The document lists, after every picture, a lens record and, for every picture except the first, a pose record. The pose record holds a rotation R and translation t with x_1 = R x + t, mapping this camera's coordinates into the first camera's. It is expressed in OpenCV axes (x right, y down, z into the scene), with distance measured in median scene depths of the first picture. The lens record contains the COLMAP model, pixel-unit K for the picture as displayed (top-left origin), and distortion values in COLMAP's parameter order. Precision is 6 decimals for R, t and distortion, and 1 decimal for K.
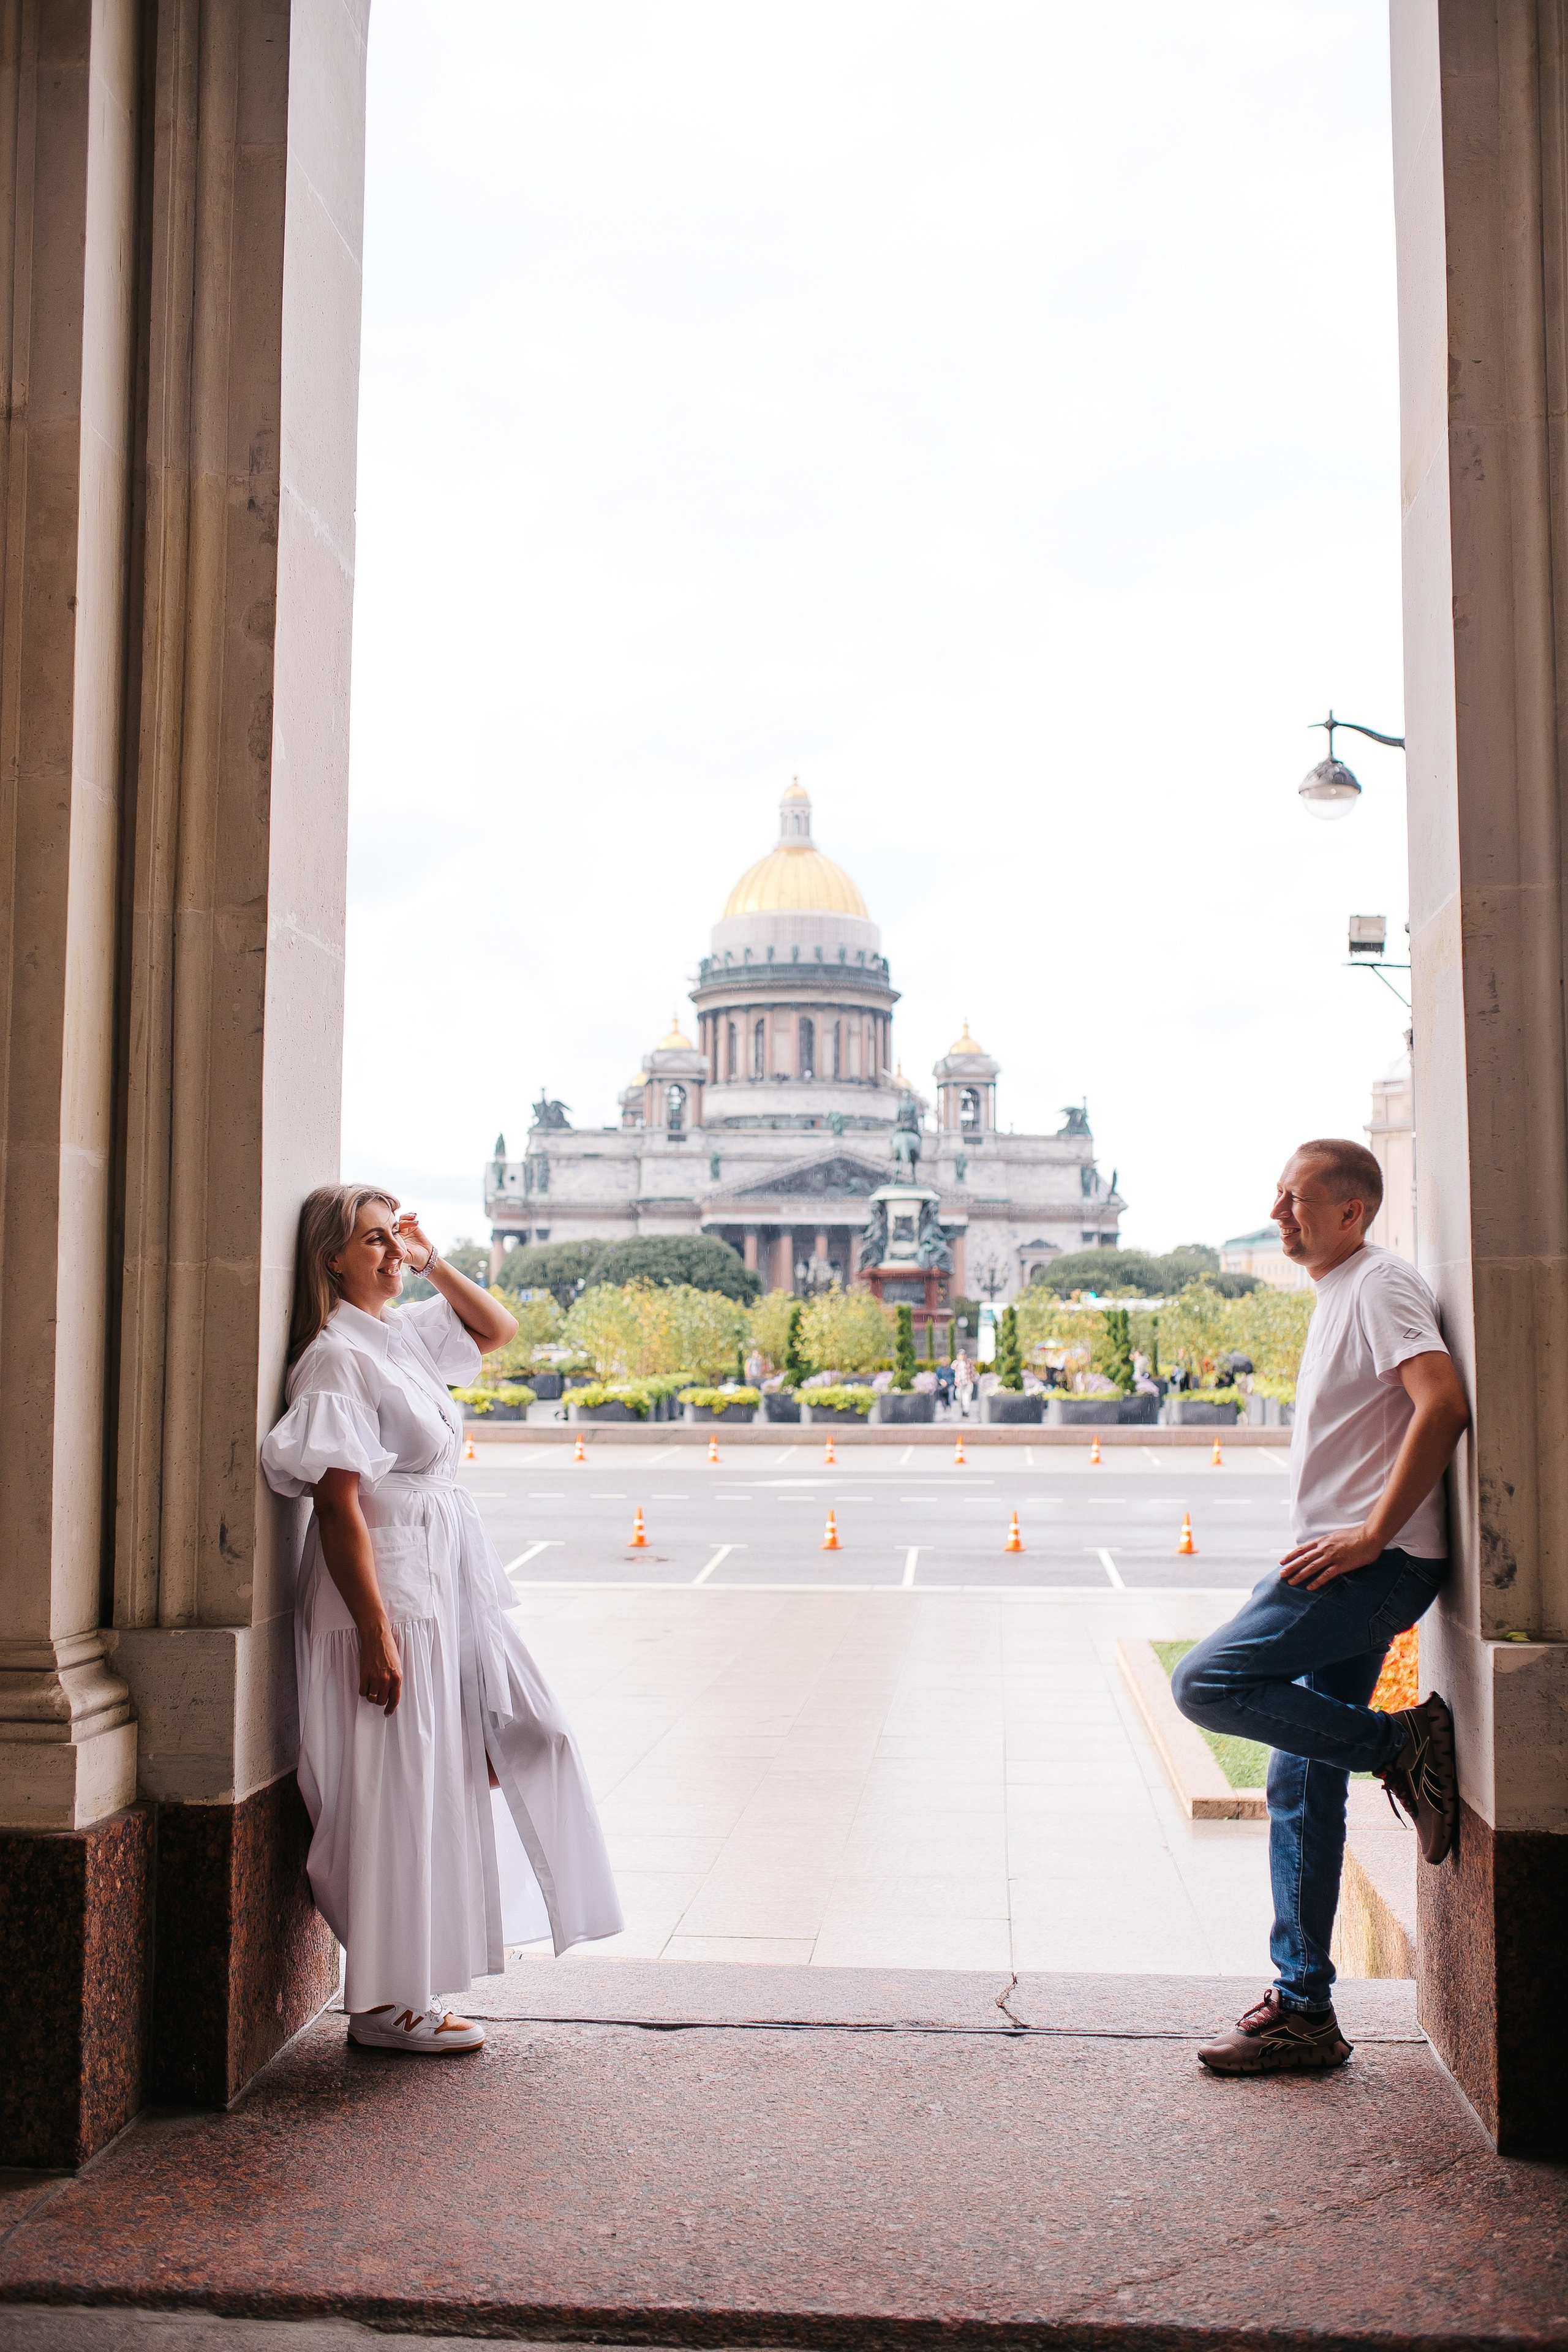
lens RADIAL K [[2292.2, 0, 776.1], [0, 2292.2, 1182.9], [0, 0, 1]] dist [-0.002362, 0.000000]
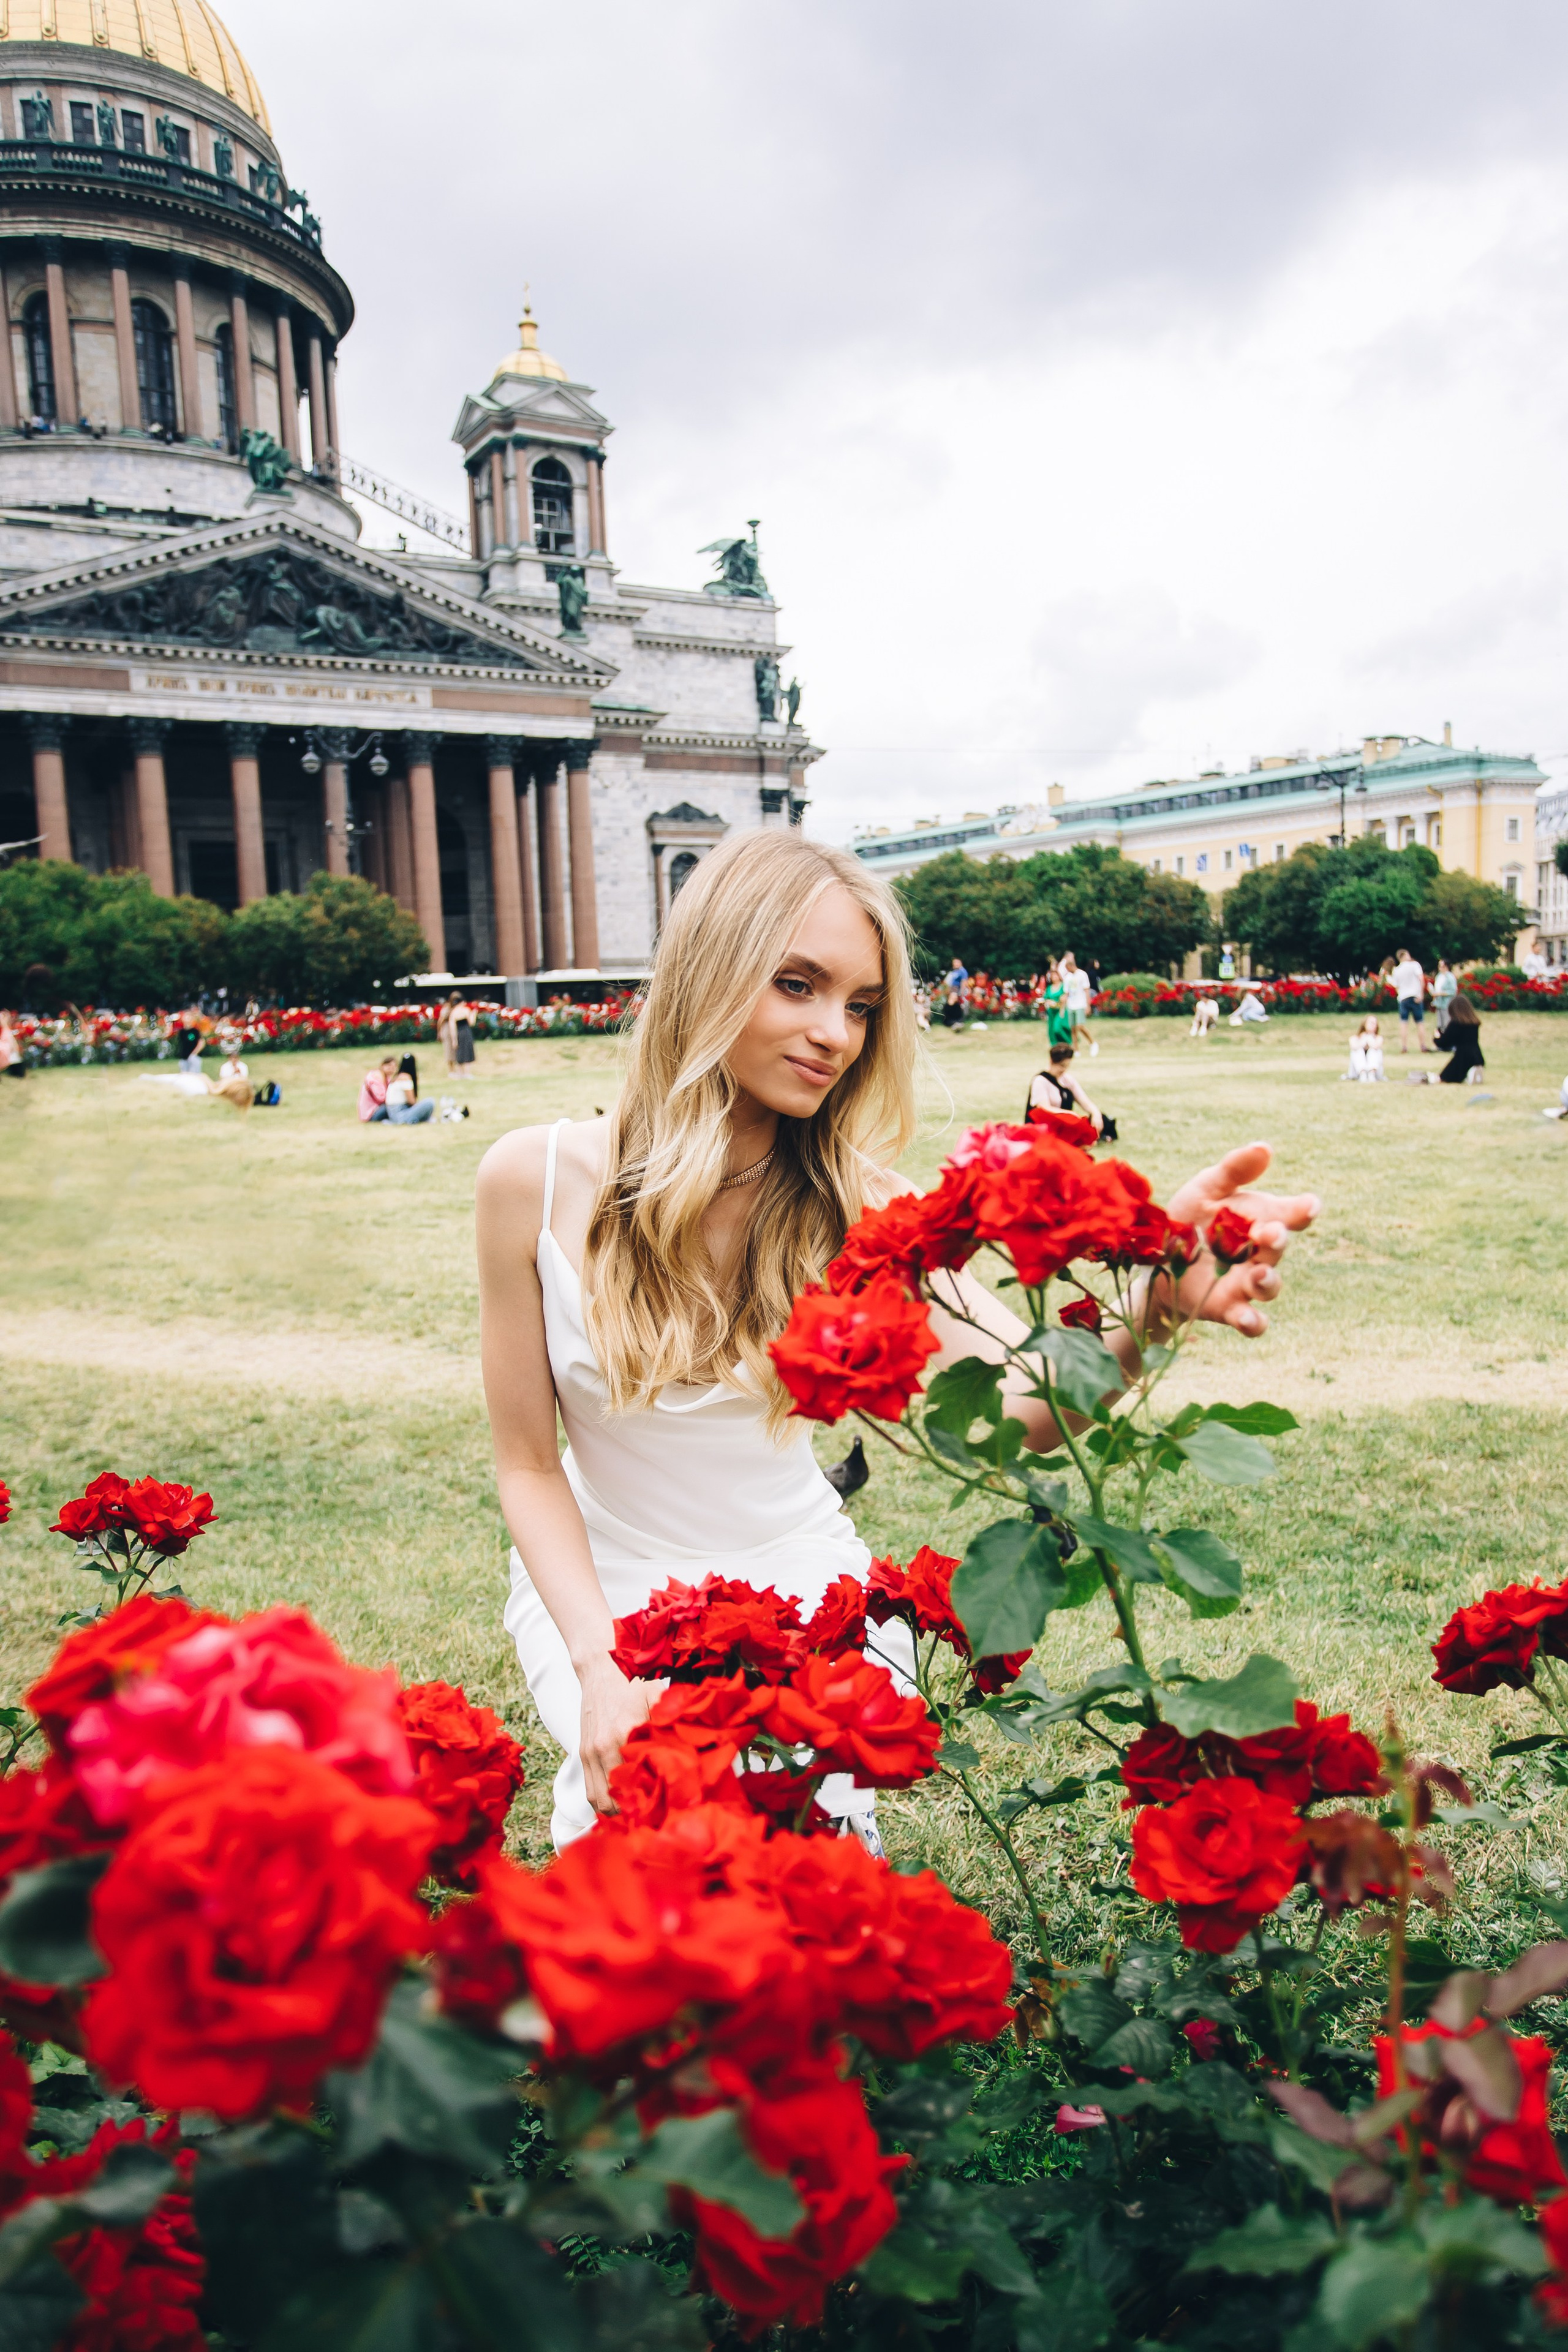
lens RADIAL K [[1631.1, 0, 790.0], [0, 1631.1, 1174.8], [0, 0, 1]] dist [-0.003979, 0.021972]
pose [[0.923366, -0.072575, 0.376999, -0.004402], [0.010126, 0.986232, 0.165056, 0.045770], [-0.383787, -0.148590, 0.911388, 0.652631]]
